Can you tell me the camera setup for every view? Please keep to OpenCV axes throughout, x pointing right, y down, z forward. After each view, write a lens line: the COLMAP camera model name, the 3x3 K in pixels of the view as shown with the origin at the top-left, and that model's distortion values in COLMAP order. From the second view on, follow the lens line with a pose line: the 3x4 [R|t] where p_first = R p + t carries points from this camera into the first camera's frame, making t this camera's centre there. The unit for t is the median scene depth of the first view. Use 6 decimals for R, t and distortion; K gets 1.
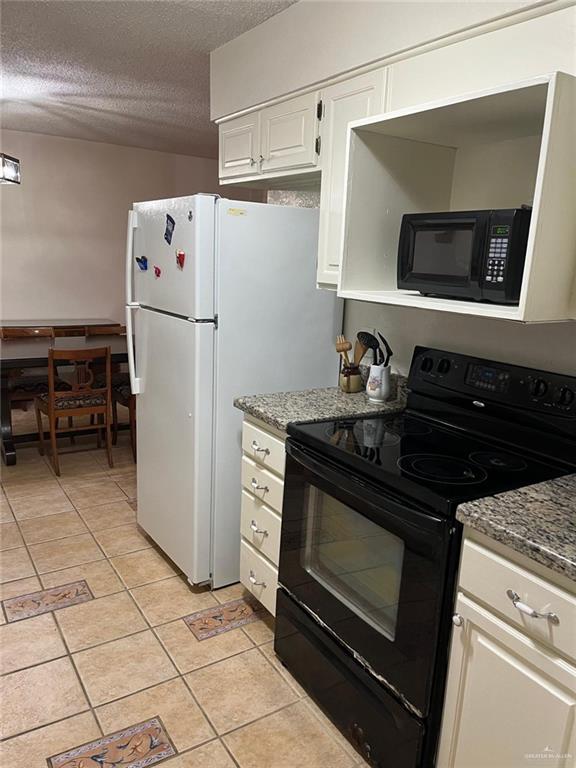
lens RADIAL K [[582.6, 0, 290.9], [0, 582.6, 395.3], [0, 0, 1]] dist [0.072737, -0.094869]
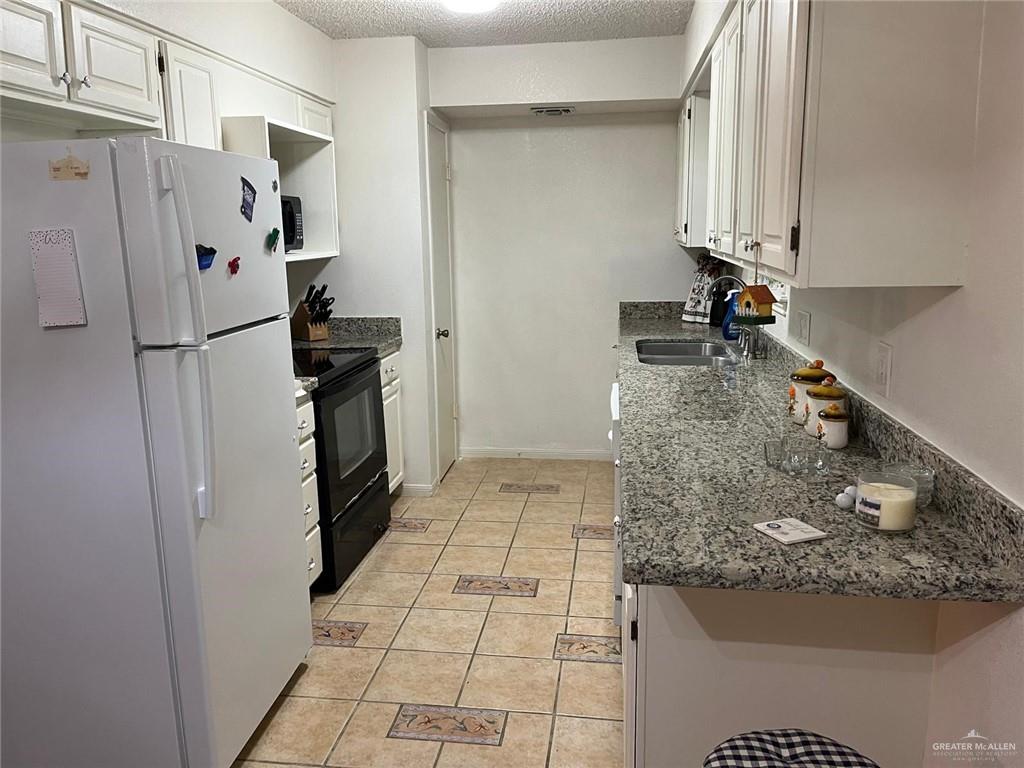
lens RADIAL K [[776.8, 0, 512.0], [0, 776.8, 384.0], [0, 0, 1]] dist [0.072737, -0.094869]
pose [[-0.757852, -0.159053, 0.632742, -1.054065], [0.138015, 0.908797, 0.393750, -0.406179], [-0.637661, 0.385732, -0.666782, 1.499279]]
